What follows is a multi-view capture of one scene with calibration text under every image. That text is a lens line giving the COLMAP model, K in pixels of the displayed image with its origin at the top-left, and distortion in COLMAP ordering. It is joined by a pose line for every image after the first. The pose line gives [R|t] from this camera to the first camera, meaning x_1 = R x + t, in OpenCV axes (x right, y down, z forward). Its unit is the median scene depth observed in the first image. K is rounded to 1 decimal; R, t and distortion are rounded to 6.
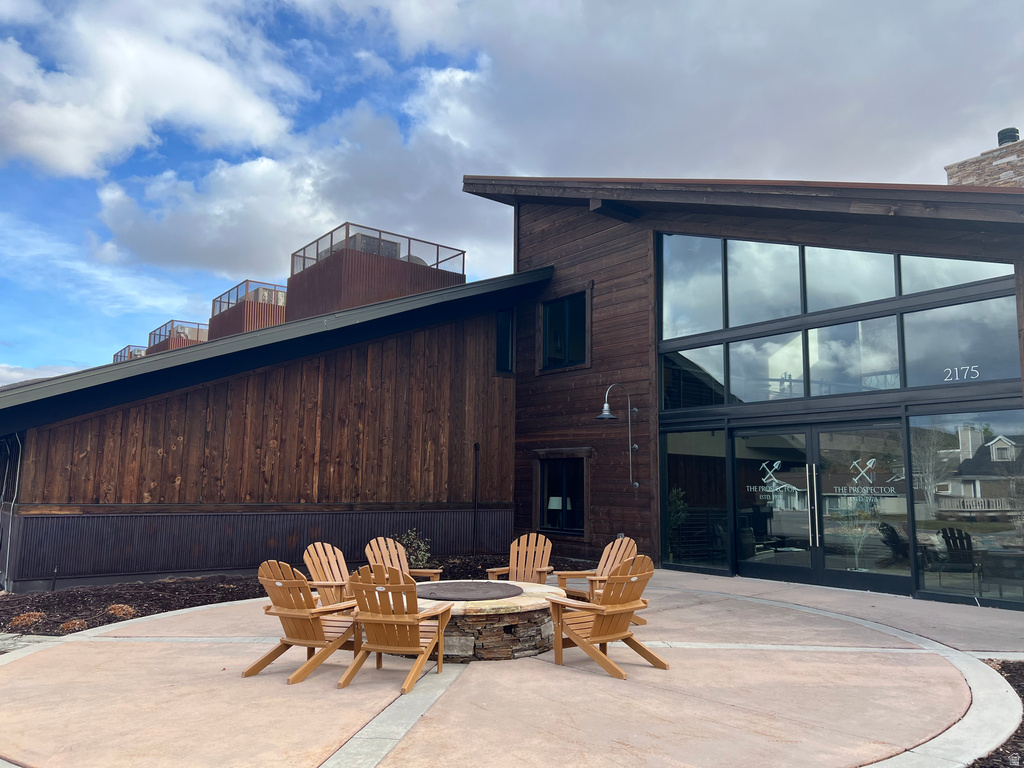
lens RADIAL K [[762.3, 0, 512.0], [0, 762.3, 384.0], [0, 0, 1]] dist [0.021465, -0.007809]
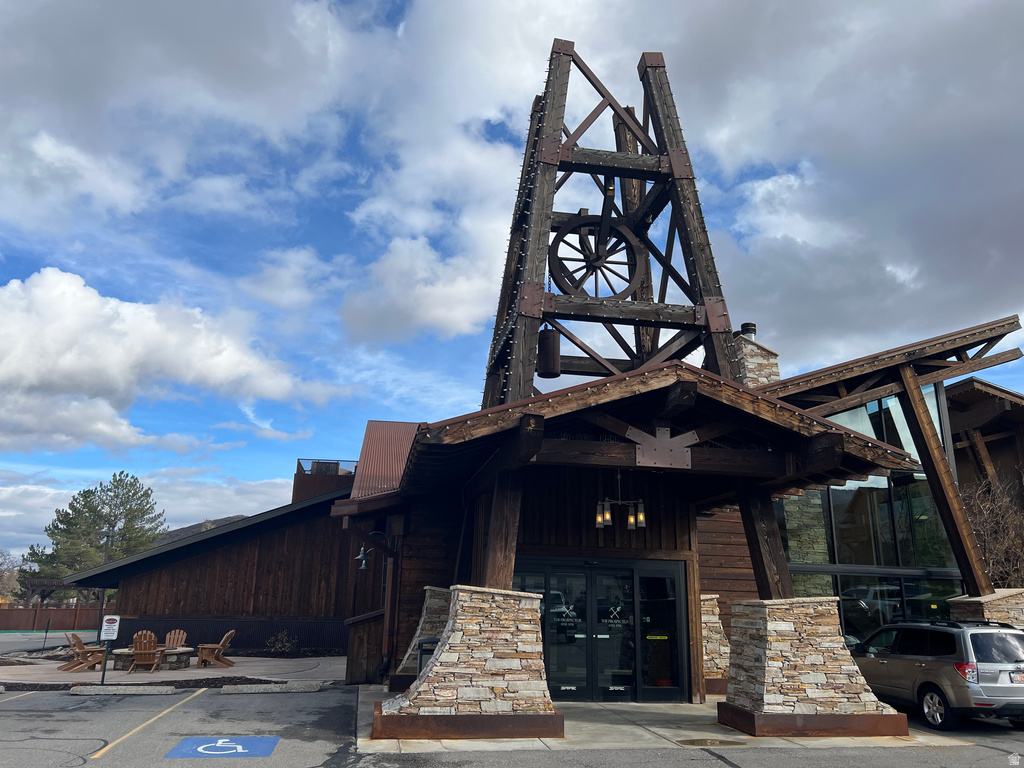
lens RADIAL K [[762.3, 0, 512.0], [0, 762.3, 384.0], [0, 0, 1]] dist [0.021465, -0.007809]
pose [[0.872423, -0.122002, -0.473280, 1.236140], [0.054119, 0.986503, -0.154541, -0.083154], [0.485746, 0.109212, 0.867250, -0.404737]]
